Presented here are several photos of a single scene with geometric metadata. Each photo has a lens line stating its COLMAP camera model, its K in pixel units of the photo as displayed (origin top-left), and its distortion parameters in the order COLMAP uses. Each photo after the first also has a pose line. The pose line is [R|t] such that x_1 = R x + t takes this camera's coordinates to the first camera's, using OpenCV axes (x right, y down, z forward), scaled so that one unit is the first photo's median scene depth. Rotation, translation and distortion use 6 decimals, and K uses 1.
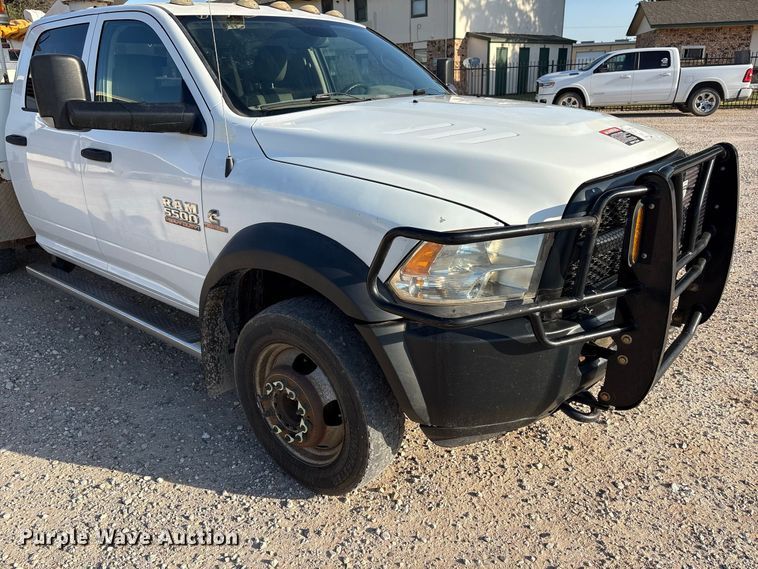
lens RADIAL K [[567.0, 0, 380.8], [0, 567.0, 289.0], [0, 0, 1]] dist [0.067665, -0.079006]
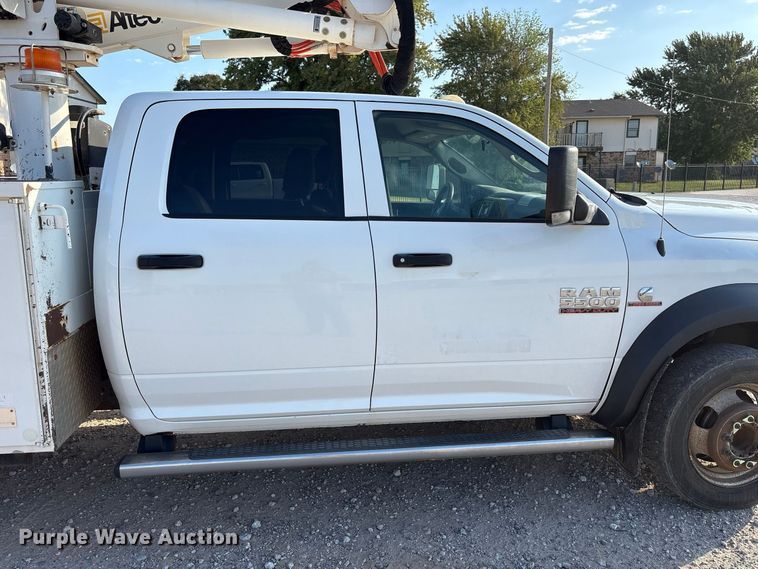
lens RADIAL K [[567.0, 0, 380.8], [0, 567.0, 289.0], [0, 0, 1]] dist [0.067665, -0.079006]
pose [[0.683453, -0.124956, 0.719220, -1.363465], [0.250101, 0.965694, -0.069886, -0.178776], [-0.685814, 0.227642, 0.691258, 0.567559]]
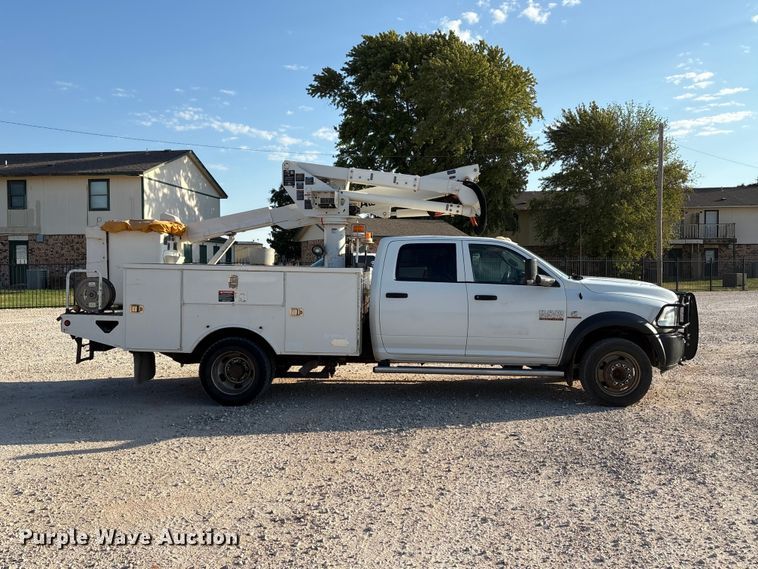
lens RADIAL K [[677.8, 0, 379.0], [0, 677.8, 284.5], [0, 0, 1]] dist [0.023762, -0.011157]
pose [[0.790725, 0.009972, 0.612090, -2.969150], [0.193704, 0.944417, -0.265621, 0.420894], [-0.580717, 0.328598, 0.744843, -0.936828]]
